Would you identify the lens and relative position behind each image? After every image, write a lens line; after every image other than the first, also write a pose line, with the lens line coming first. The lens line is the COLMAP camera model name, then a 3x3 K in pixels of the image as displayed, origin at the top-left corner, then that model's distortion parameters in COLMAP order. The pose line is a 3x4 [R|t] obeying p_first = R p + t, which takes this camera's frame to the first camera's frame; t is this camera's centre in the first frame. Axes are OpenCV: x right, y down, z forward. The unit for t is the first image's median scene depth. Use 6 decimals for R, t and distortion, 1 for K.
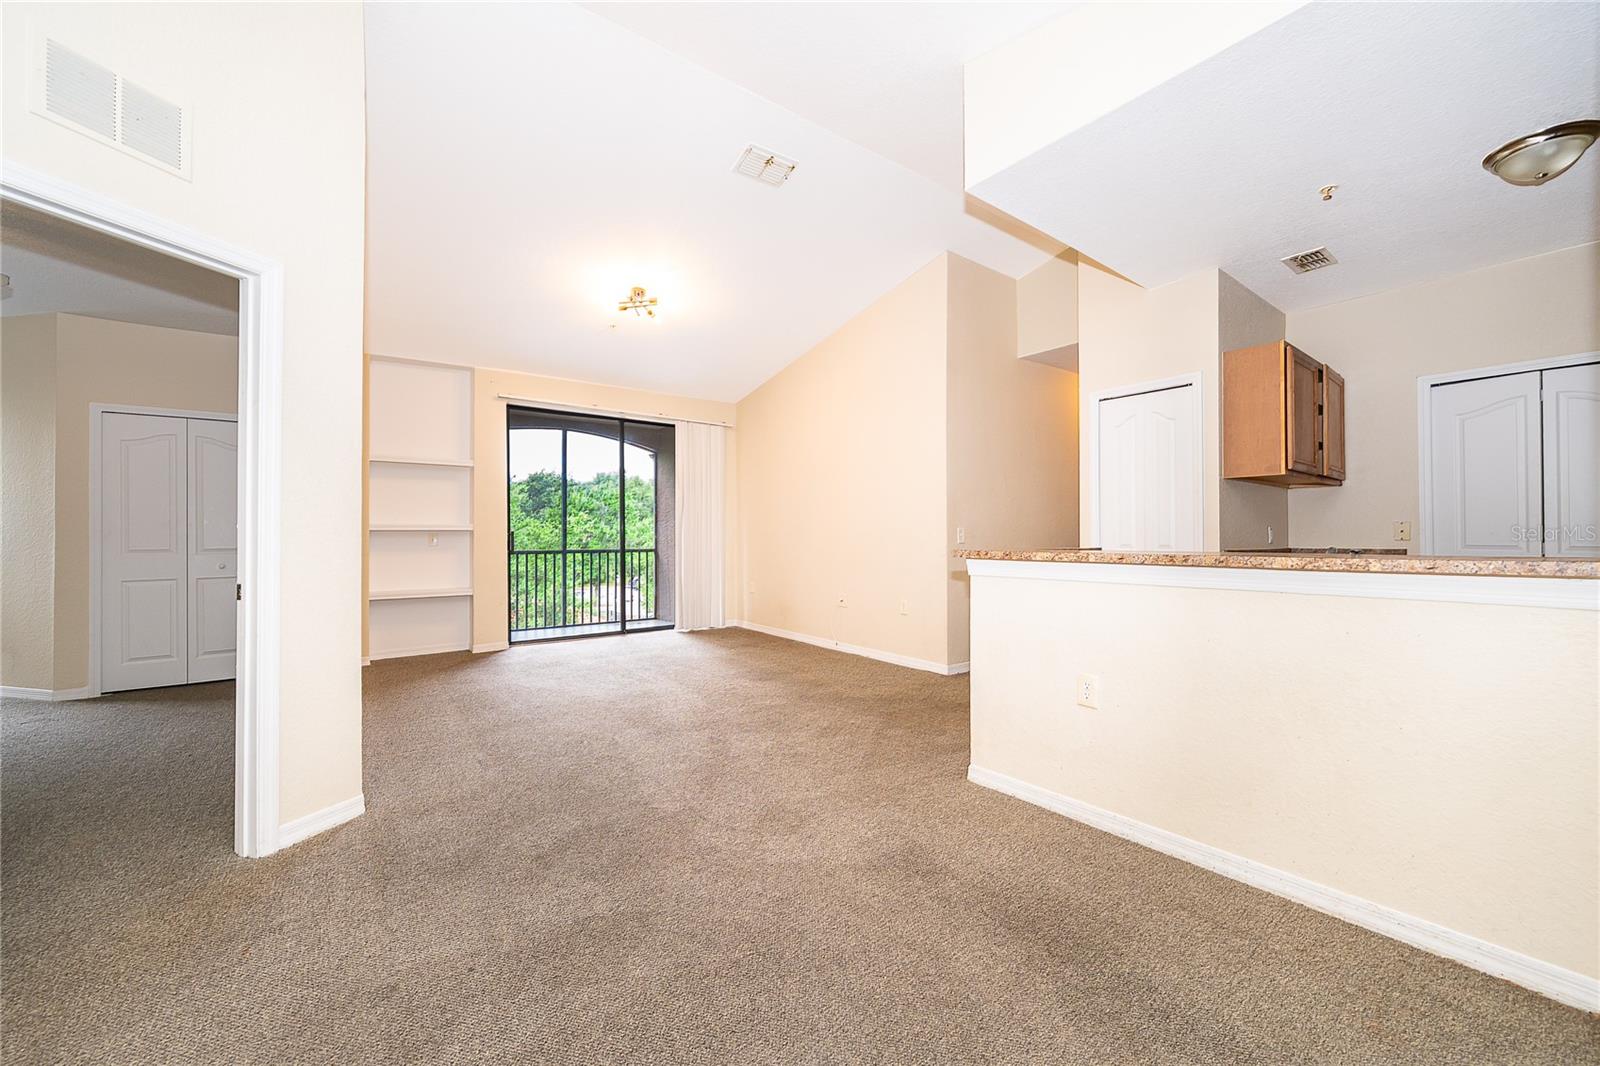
lens RADIAL K [[612.1, 0, 795.3], [0, 612.1, 528.6], [0, 0, 1]] dist [-0.001283, -0.000137]
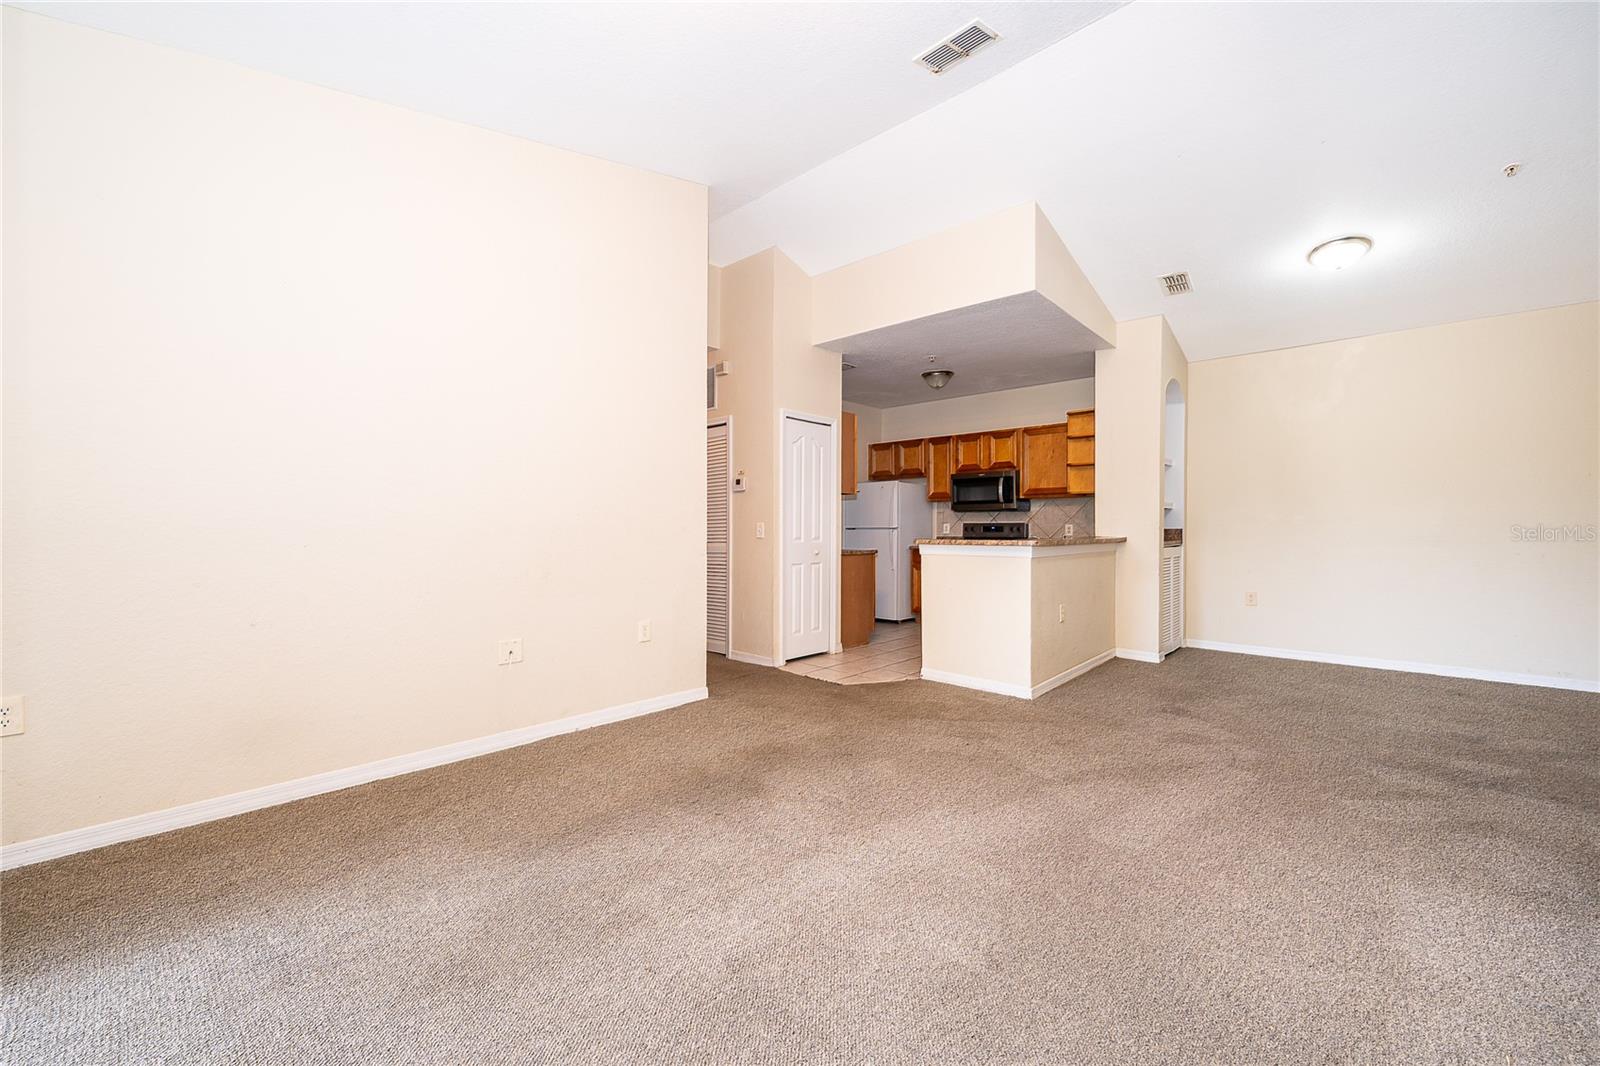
lens RADIAL K [[620.7, 0, 803.7], [0, 620.7, 525.4], [0, 0, 1]] dist [-0.000647, -0.000064]
pose [[-0.185245, 0.006824, 0.982669, -0.620250], [-0.014063, 0.999855, -0.009594, 0.013200], [-0.982592, -0.015596, -0.185122, 1.063020]]
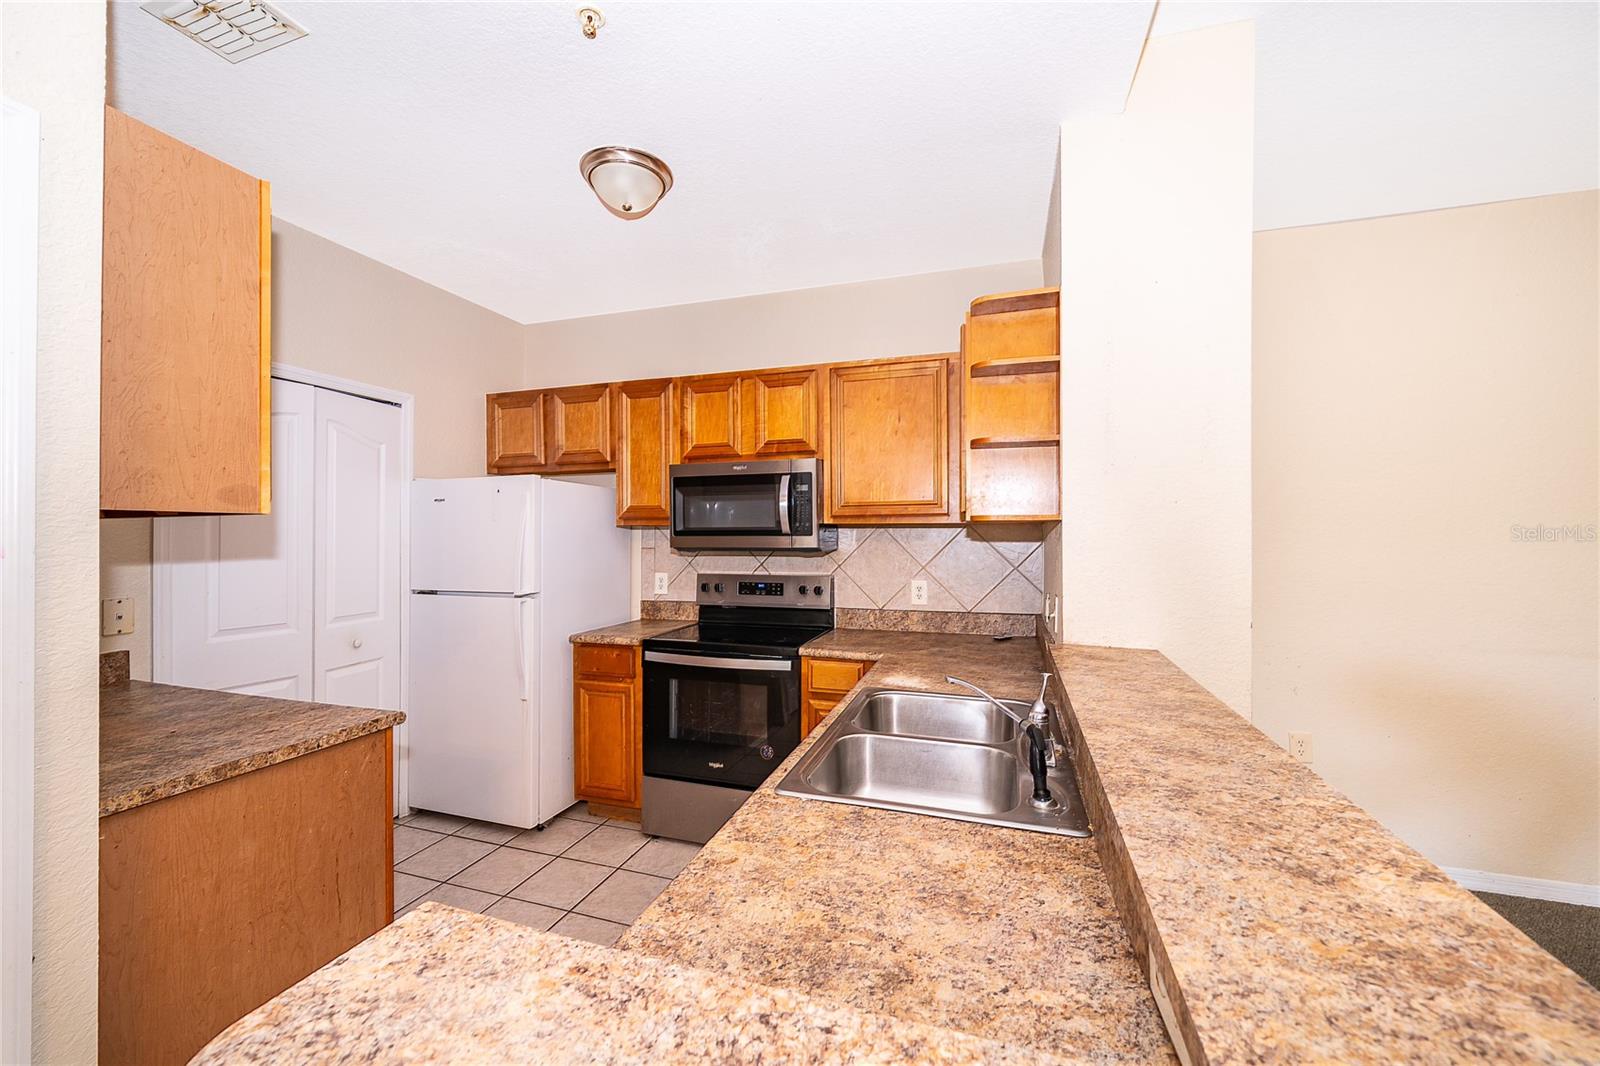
lens RADIAL K [[612.1, 0, 795.3], [0, 612.1, 528.6], [0, 0, 1]] dist [-0.001283, -0.000137]
pose [[-0.573880, 0.011591, 0.818857, 0.193489], [-0.006856, 0.999797, -0.018957, -0.052101], [-0.818911, -0.016493, -0.573684, 0.693240]]
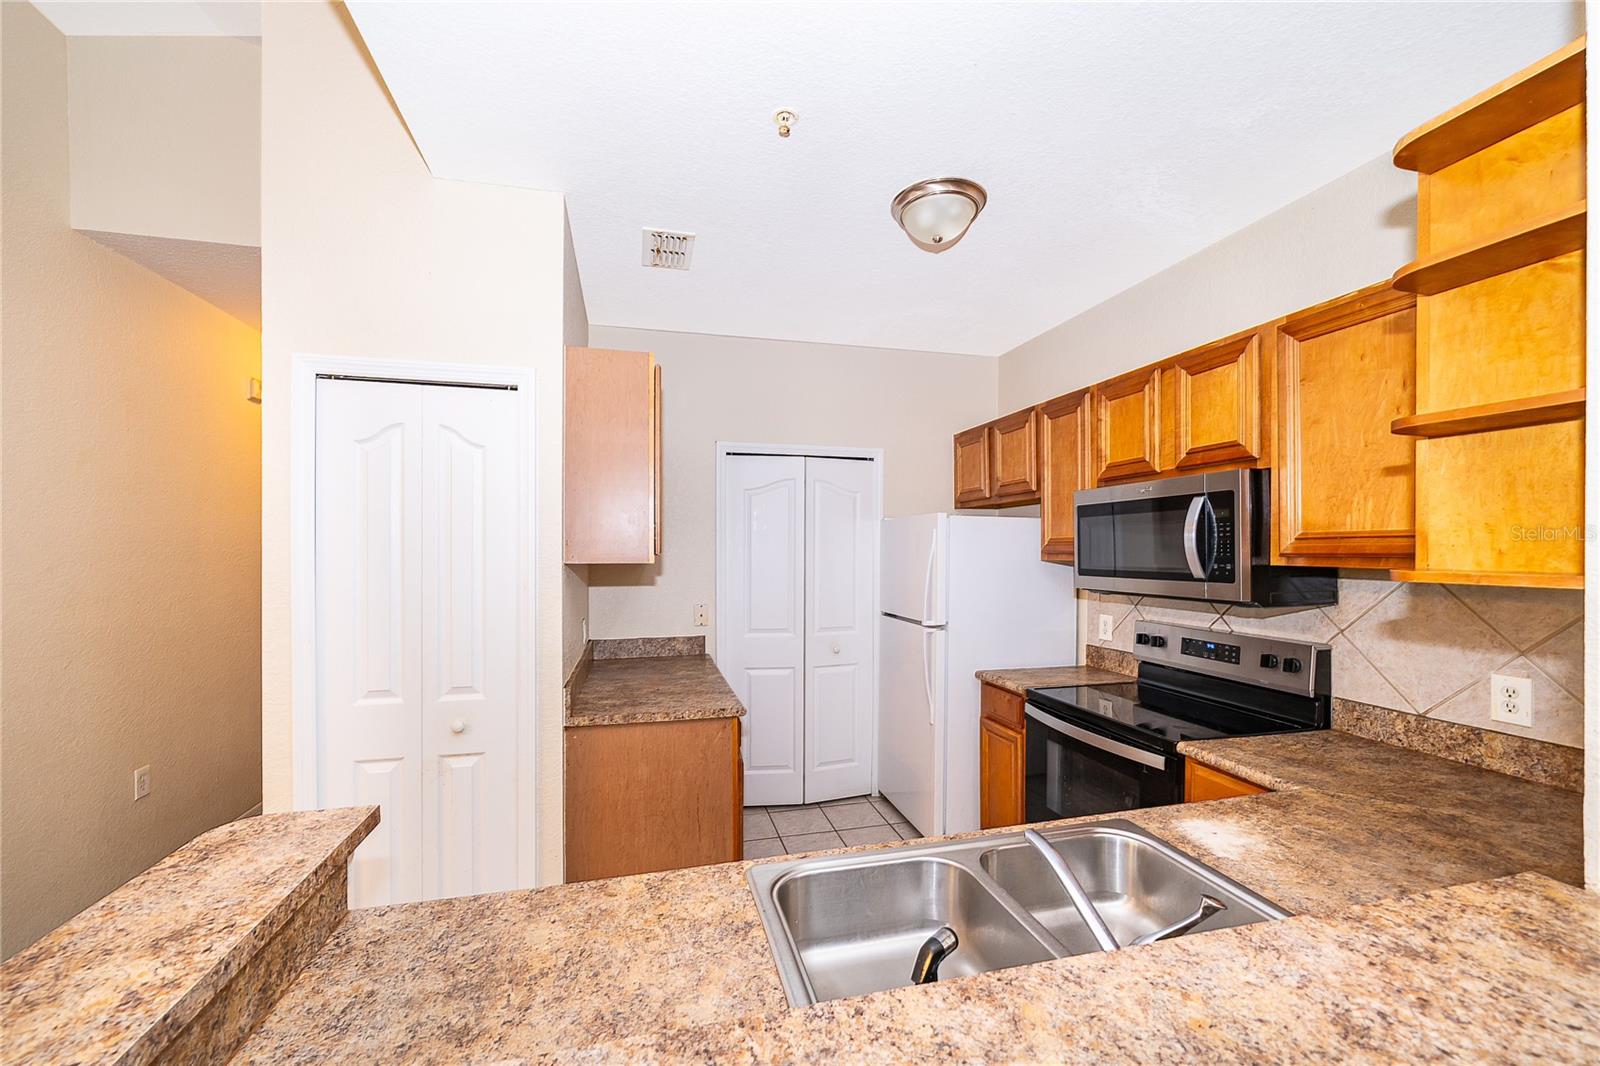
lens RADIAL K [[622.3, 0, 801.2], [0, 622.3, 550.4], [0, 0, 1]] dist [-0.001610, -0.000209]
pose [[0.379384, 0.001350, 0.925238, 0.183333], [-0.012729, 0.999912, 0.003760, -0.076401], [-0.925152, -0.013204, 0.379367, 0.447731]]
